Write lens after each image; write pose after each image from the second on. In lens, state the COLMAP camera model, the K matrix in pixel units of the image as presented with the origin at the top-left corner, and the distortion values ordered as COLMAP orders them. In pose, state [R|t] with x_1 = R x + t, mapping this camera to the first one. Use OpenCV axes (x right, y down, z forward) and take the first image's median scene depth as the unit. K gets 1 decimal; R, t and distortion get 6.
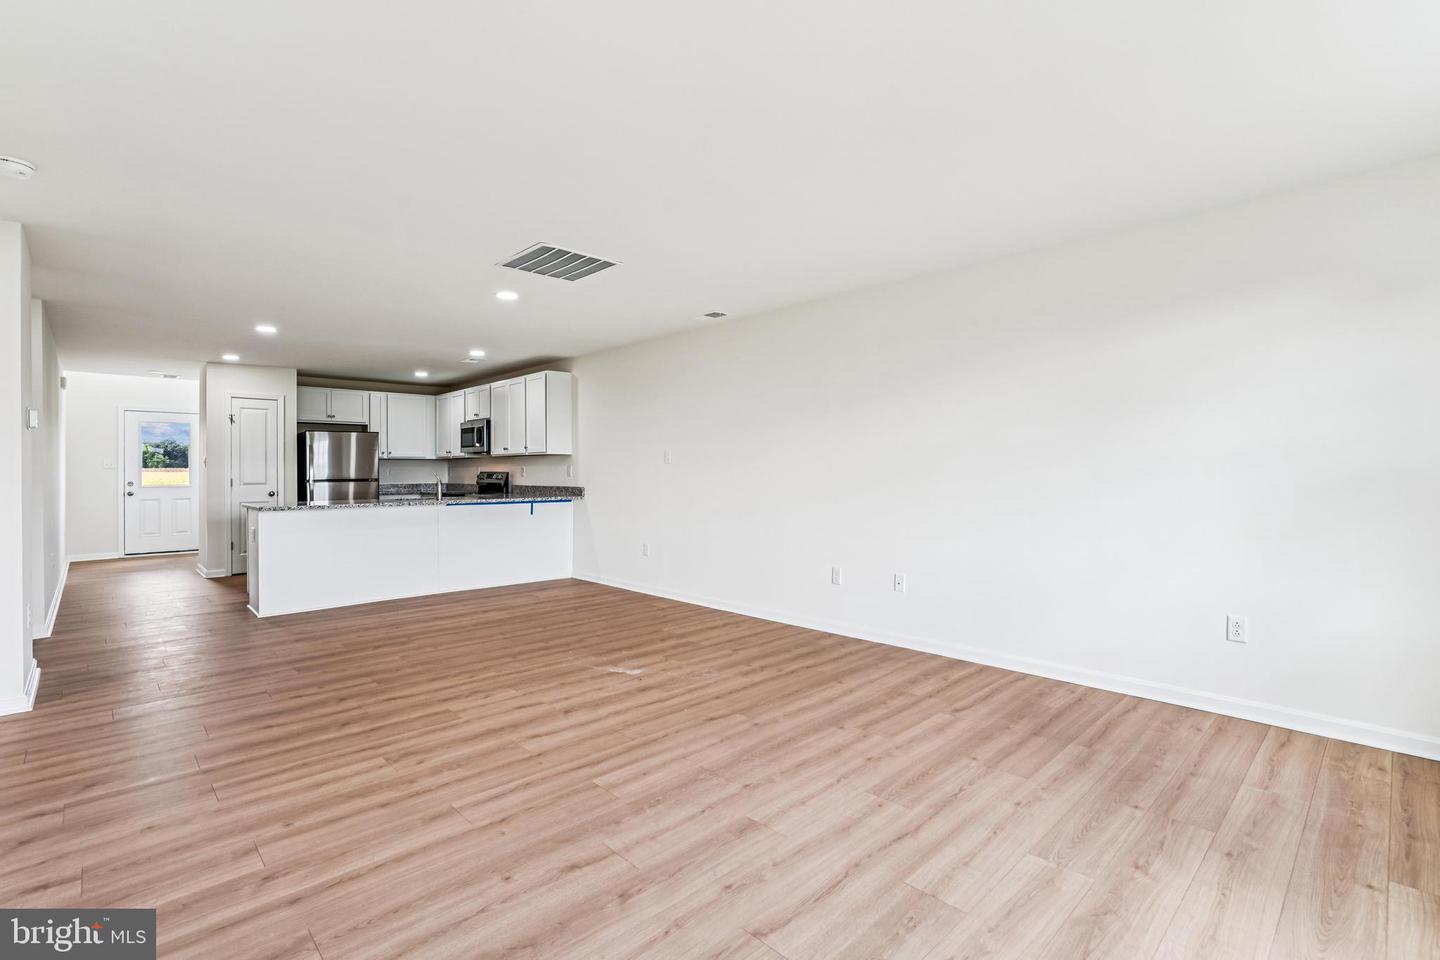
lens RADIAL K [[674.5, 0, 705.0], [0, 674.5, 475.5], [0, 0, 1]] dist [-0.031596, 0.010959]
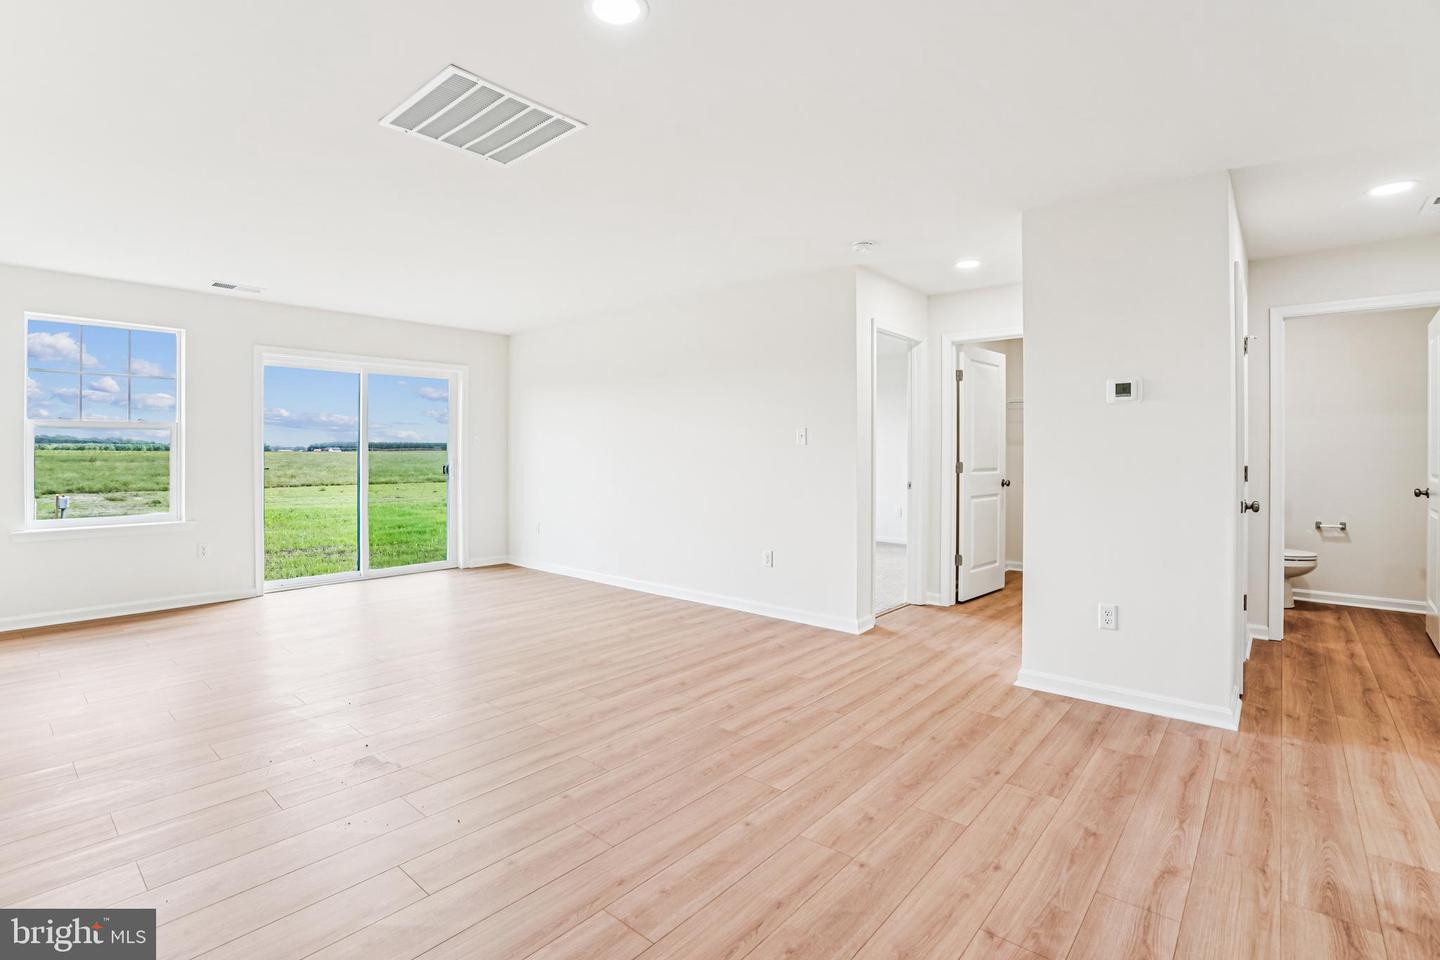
lens RADIAL K [[674.5, 0, 704.1], [0, 674.5, 450.0], [0, 0, 1]] dist [-0.031596, 0.010959]
pose [[-0.994755, -0.010066, -0.101789, -0.418767], [-0.011455, 0.999849, 0.013066, -0.022511], [0.101643, 0.014164, -0.994720, 1.916326]]
